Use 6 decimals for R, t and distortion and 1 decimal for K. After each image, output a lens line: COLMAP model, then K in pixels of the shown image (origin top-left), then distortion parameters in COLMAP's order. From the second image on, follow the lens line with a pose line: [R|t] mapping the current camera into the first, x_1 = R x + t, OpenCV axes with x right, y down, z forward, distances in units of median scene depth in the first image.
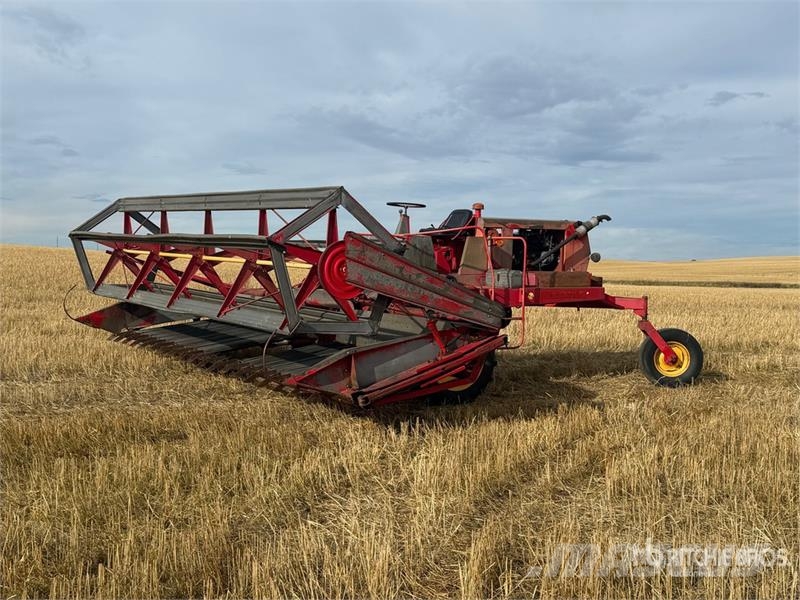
lens RADIAL K [[1121.8, 0, 400.0], [0, 1121.8, 300.0], [0, 0, 1]] dist [0.328676, -1.953691]
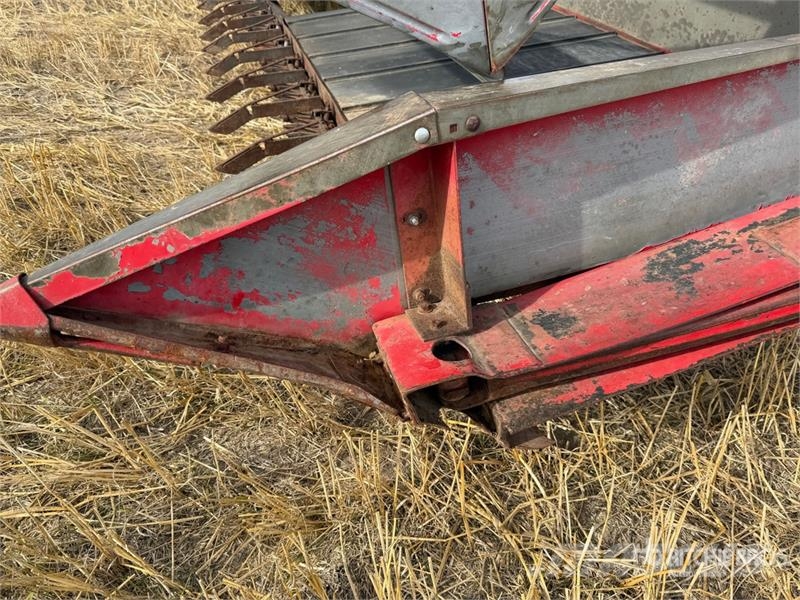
lens RADIAL K [[653.7, 0, 400.2], [0, 653.7, 303.5], [0, 0, 1]] dist [0.122669, -0.229054]
pose [[0.961848, 0.185660, -0.200942, -0.018915], [-0.063704, 0.866286, 0.495470, 0.016082], [0.266063, -0.463767, 0.845063, 0.639503]]
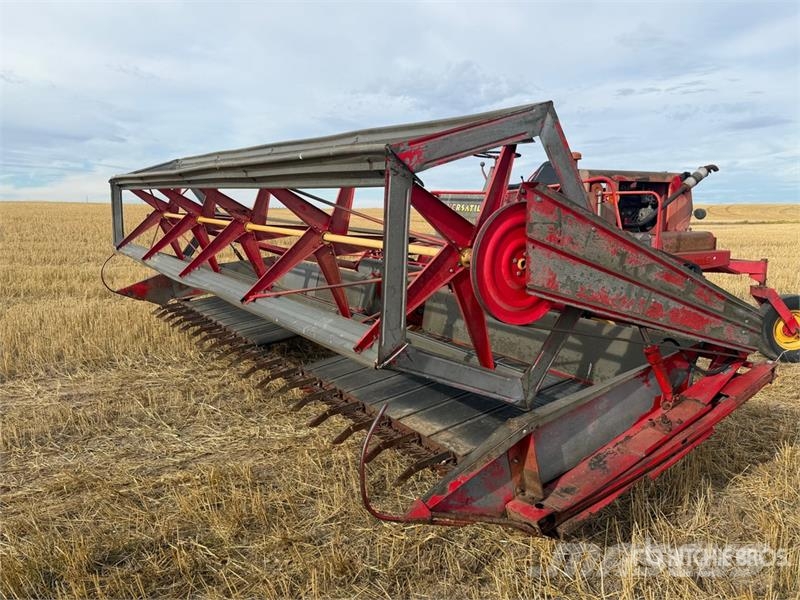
lens RADIAL K [[649.3, 0, 400.3], [0, 649.3, 291.9], [0, 0, 1]] dist [0.119002, -0.216358]
pose [[0.999666, -0.018231, 0.018342, -0.073118], [0.016488, 0.995710, 0.091046, -0.028644], [-0.019924, -0.090713, 0.995678, 0.504970]]
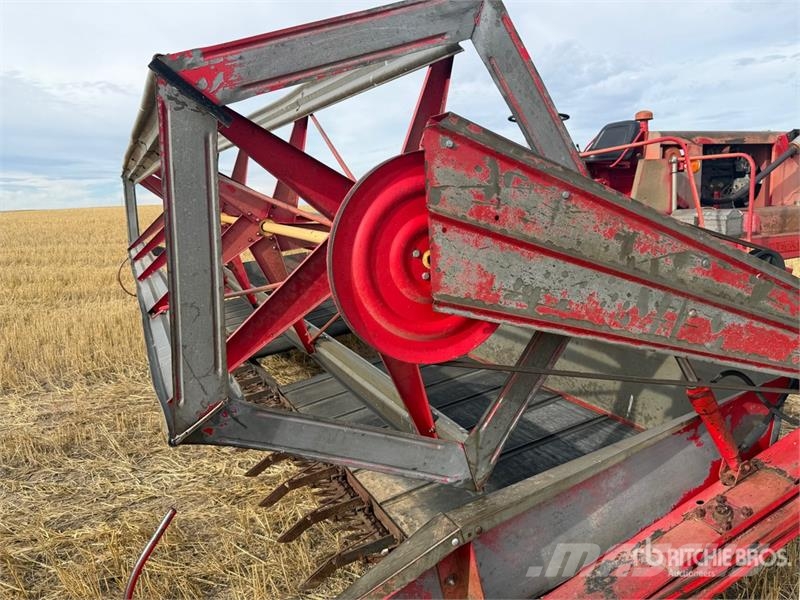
lens RADIAL K [[649.3, 0, 400.3], [0, 649.3, 291.9], [0, 0, 1]] dist [0.119002, -0.216358]
pose [[0.989546, -0.035954, -0.139661, -0.023791], [0.049945, 0.993933, 0.097997, -0.024384], [0.135290, -0.103948, 0.985338, 0.585199]]
